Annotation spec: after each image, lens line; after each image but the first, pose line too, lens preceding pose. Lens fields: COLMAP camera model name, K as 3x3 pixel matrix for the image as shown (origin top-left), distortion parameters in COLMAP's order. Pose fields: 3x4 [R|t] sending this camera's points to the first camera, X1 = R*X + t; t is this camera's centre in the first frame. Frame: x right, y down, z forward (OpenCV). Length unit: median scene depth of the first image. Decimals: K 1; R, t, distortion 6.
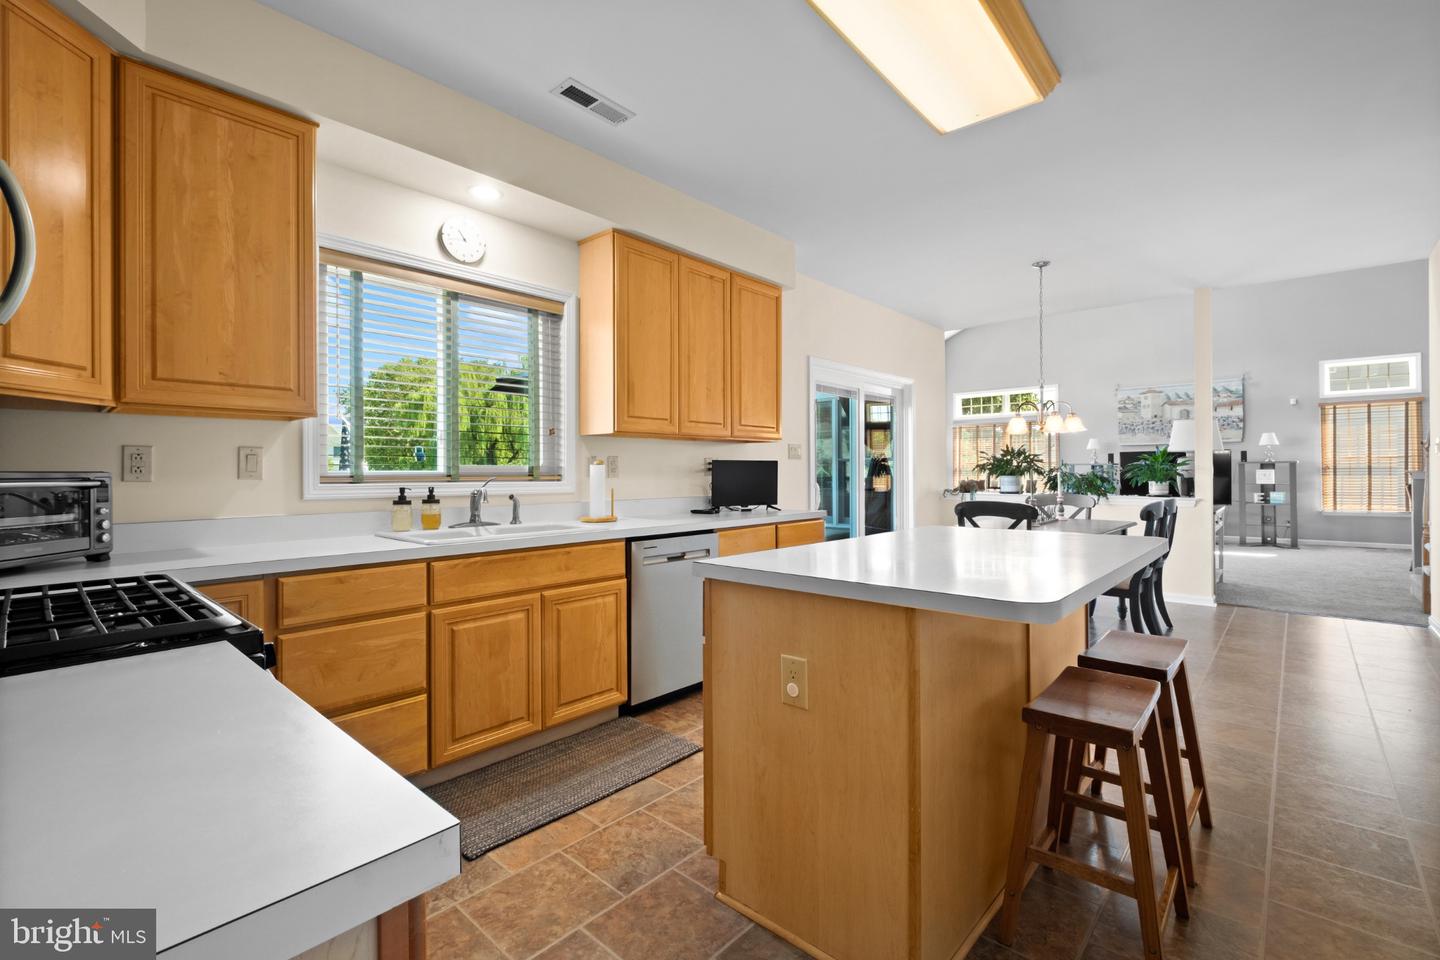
lens RADIAL K [[647.5, 0, 714.4], [0, 647.5, 468.0], [0, 0, 1]] dist [0.004207, -0.004453]
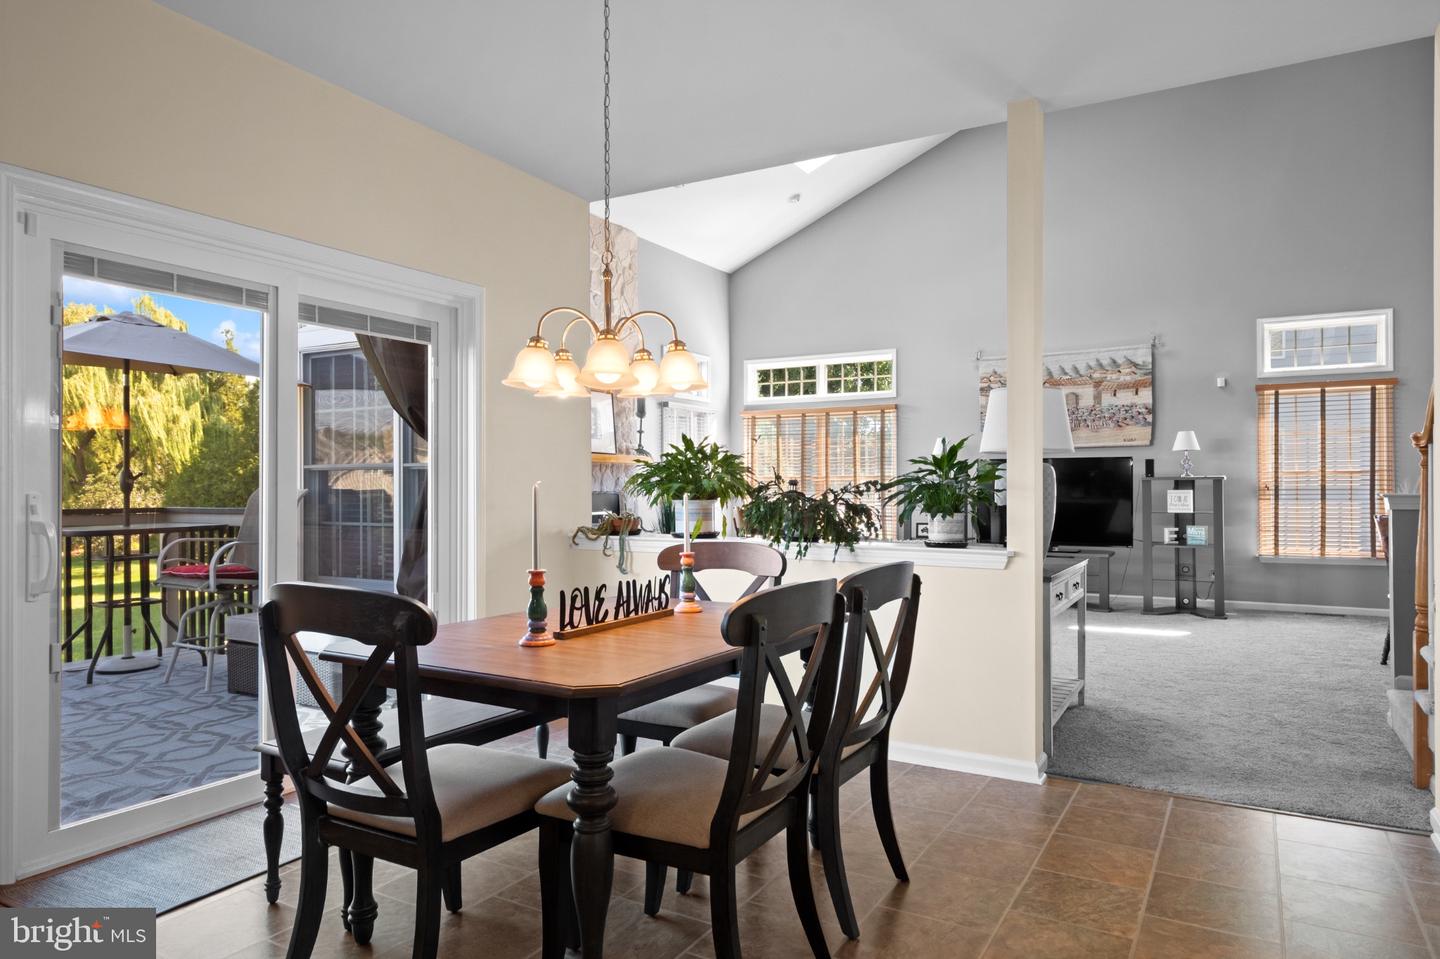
lens RADIAL K [[913.7, 0, 719.9], [0, 913.7, 479.4], [0, 0, 1]] dist [0.005580, -0.003809]
pose [[0.978299, 0.008752, 0.207015, 0.236862], [-0.007862, 0.999956, -0.005125, 0.000314], [-0.207050, 0.003387, 0.978324, 0.233883]]
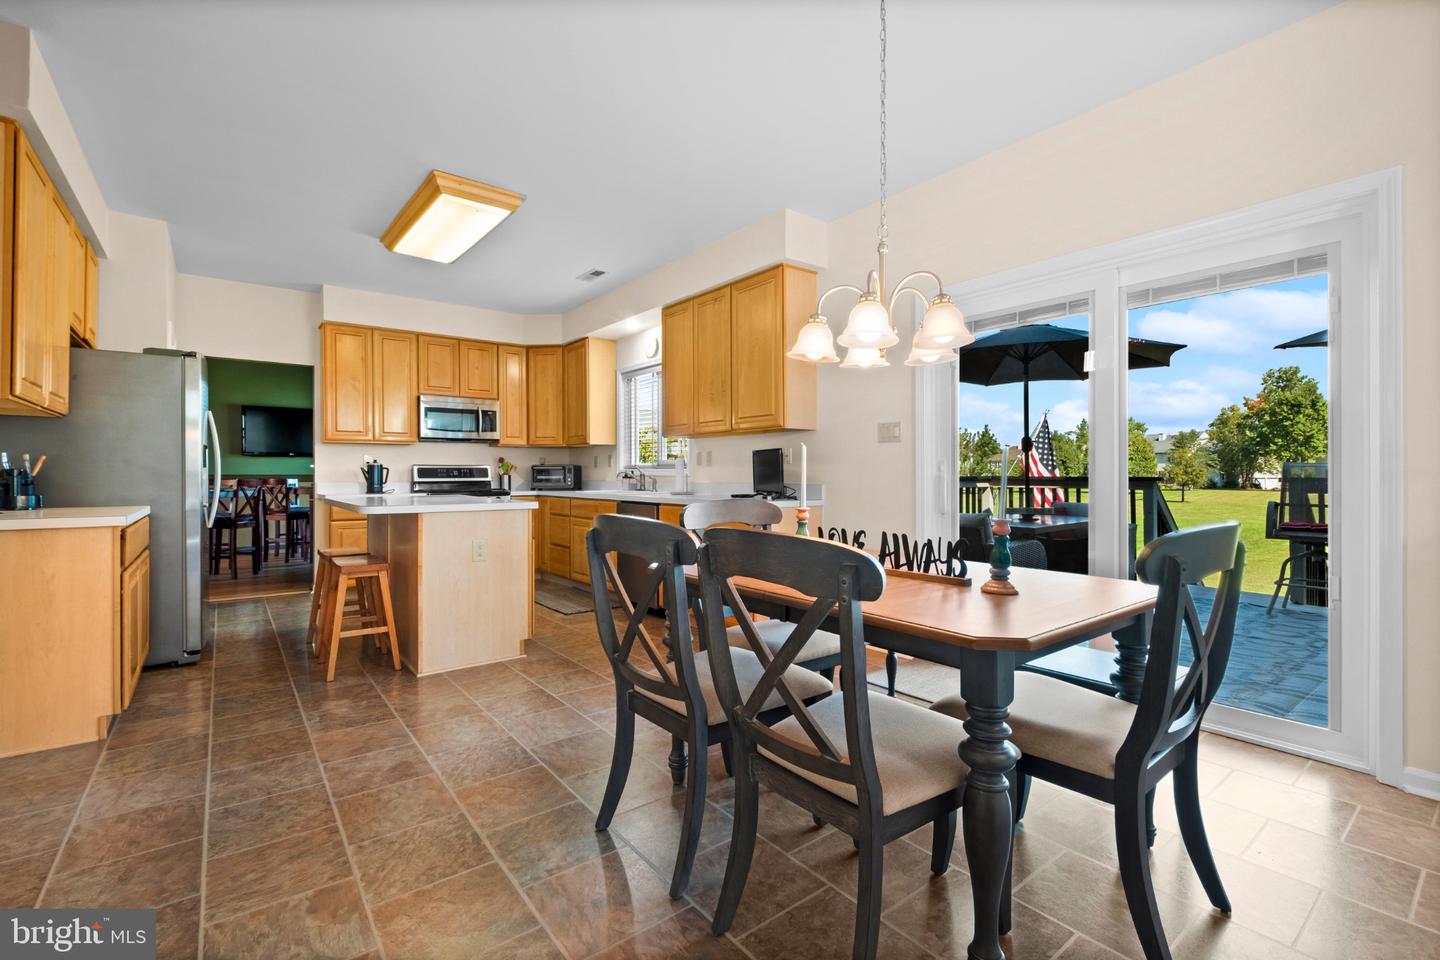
lens RADIAL K [[647.5, 0, 734.5], [0, 647.5, 477.9], [0, 0, 1]] dist [0.004207, -0.004453]
pose [[-0.163376, 0.005673, -0.986548, 0.625996], [0.005389, 0.999974, 0.004858, 0.016813], [0.986549, -0.004523, -0.163402, 0.650080]]
